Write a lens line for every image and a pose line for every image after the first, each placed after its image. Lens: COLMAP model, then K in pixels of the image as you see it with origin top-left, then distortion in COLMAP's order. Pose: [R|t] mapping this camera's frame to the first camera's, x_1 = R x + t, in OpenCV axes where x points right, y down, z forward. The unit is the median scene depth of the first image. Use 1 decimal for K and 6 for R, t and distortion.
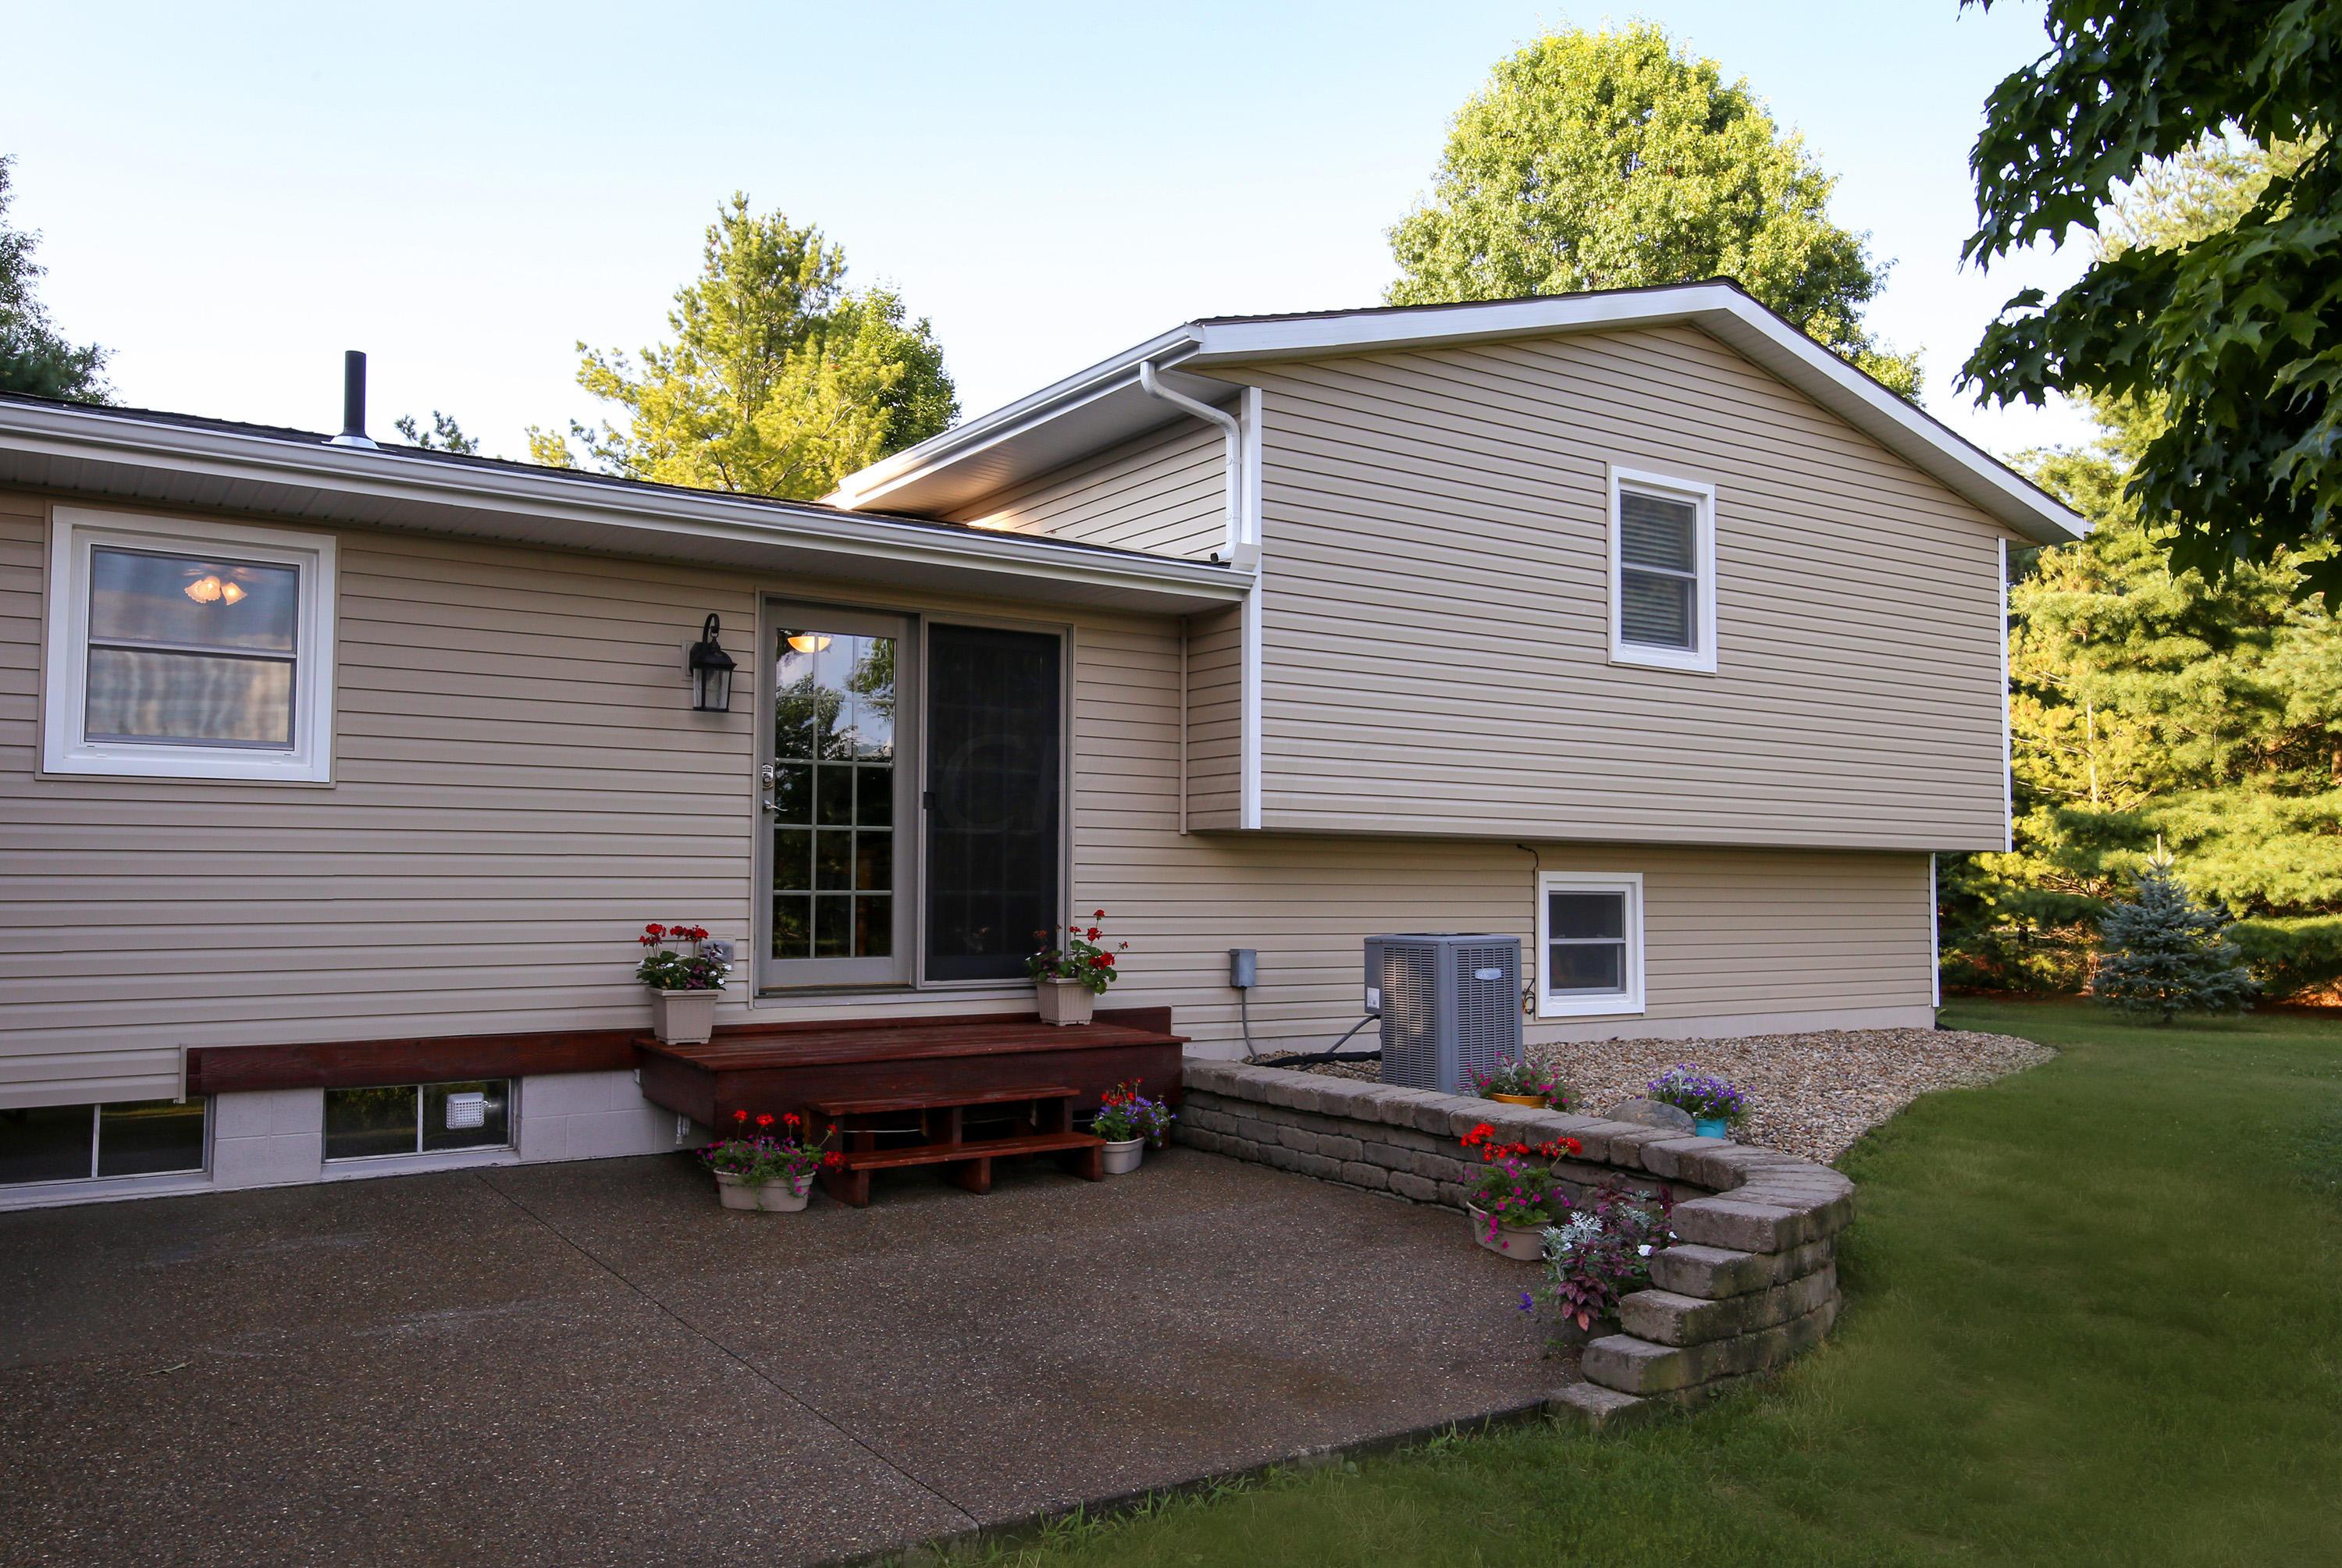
lens RADIAL K [[1693.5, 0, 1170.3], [0, 1693.5, 794.1], [0, 0, 1]] dist [0.012343, 0.002132]
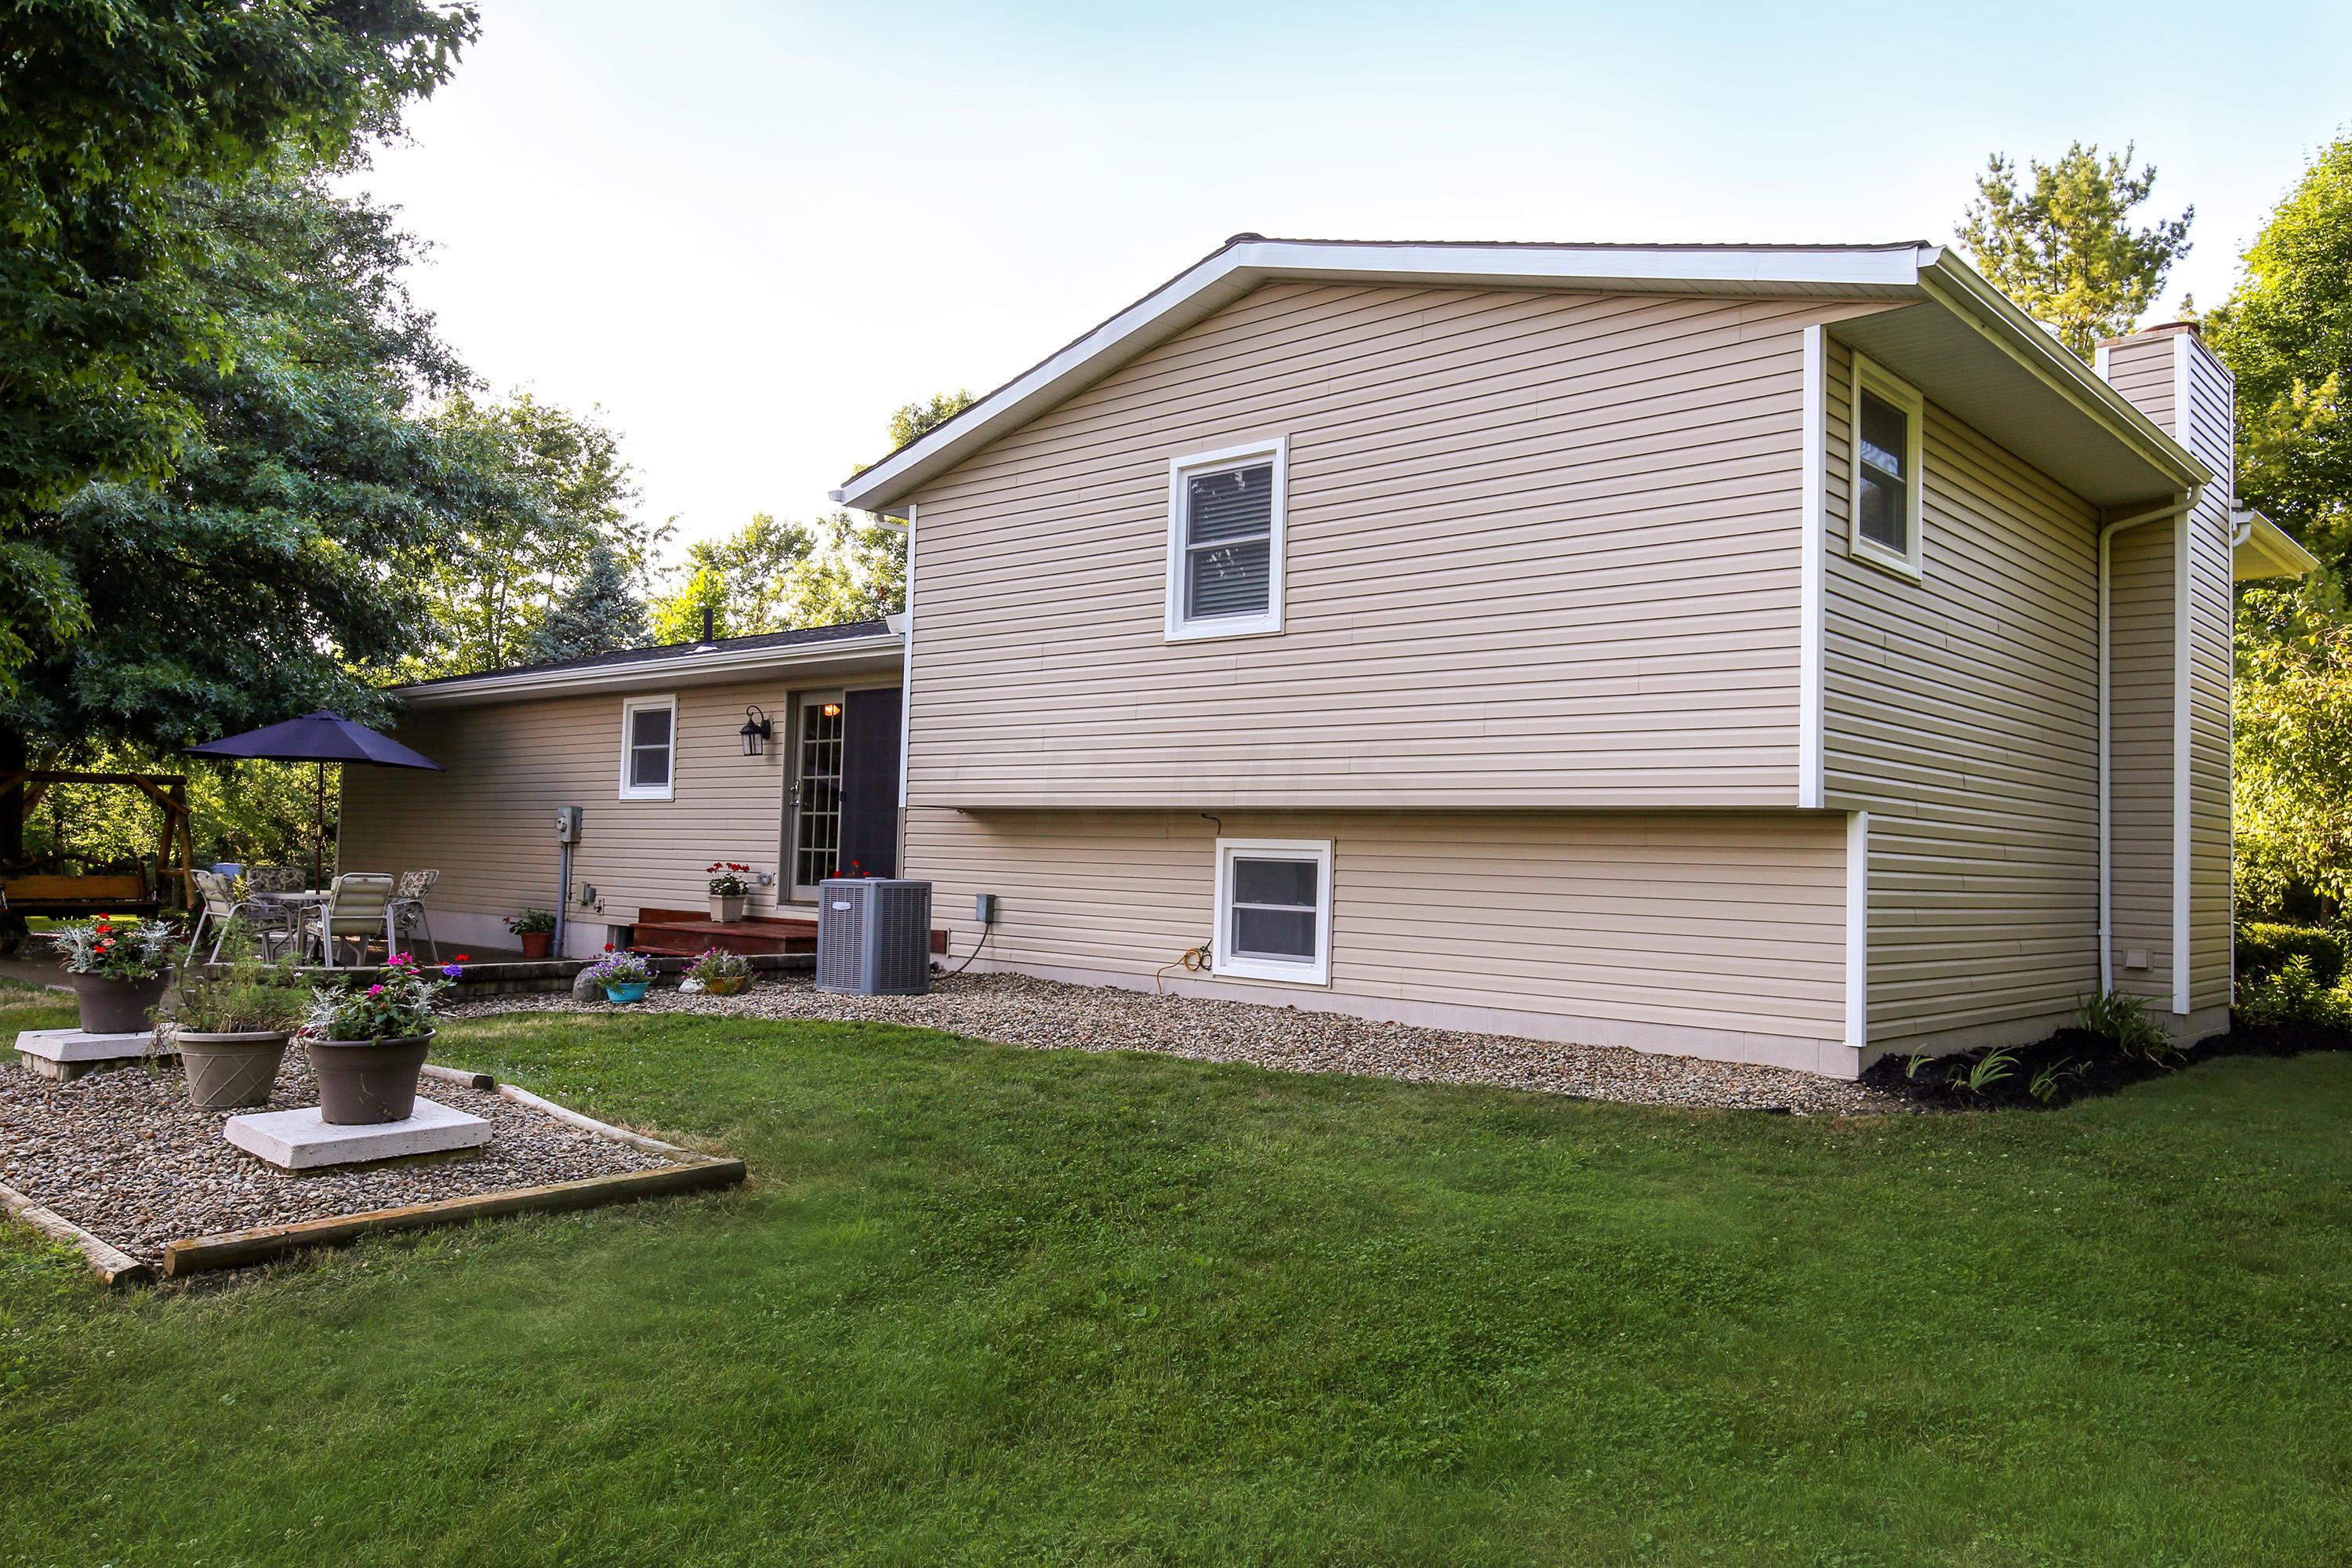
lens RADIAL K [[1700.9, 0, 1177.1], [0, 1700.9, 776.0], [0, 0, 1]] dist [0.012343, 0.002132]
pose [[0.238810, -0.045886, -0.969981, 1.246164], [0.027783, 0.998797, -0.040409, 0.048599], [0.970669, -0.017299, 0.239798, 0.711678]]
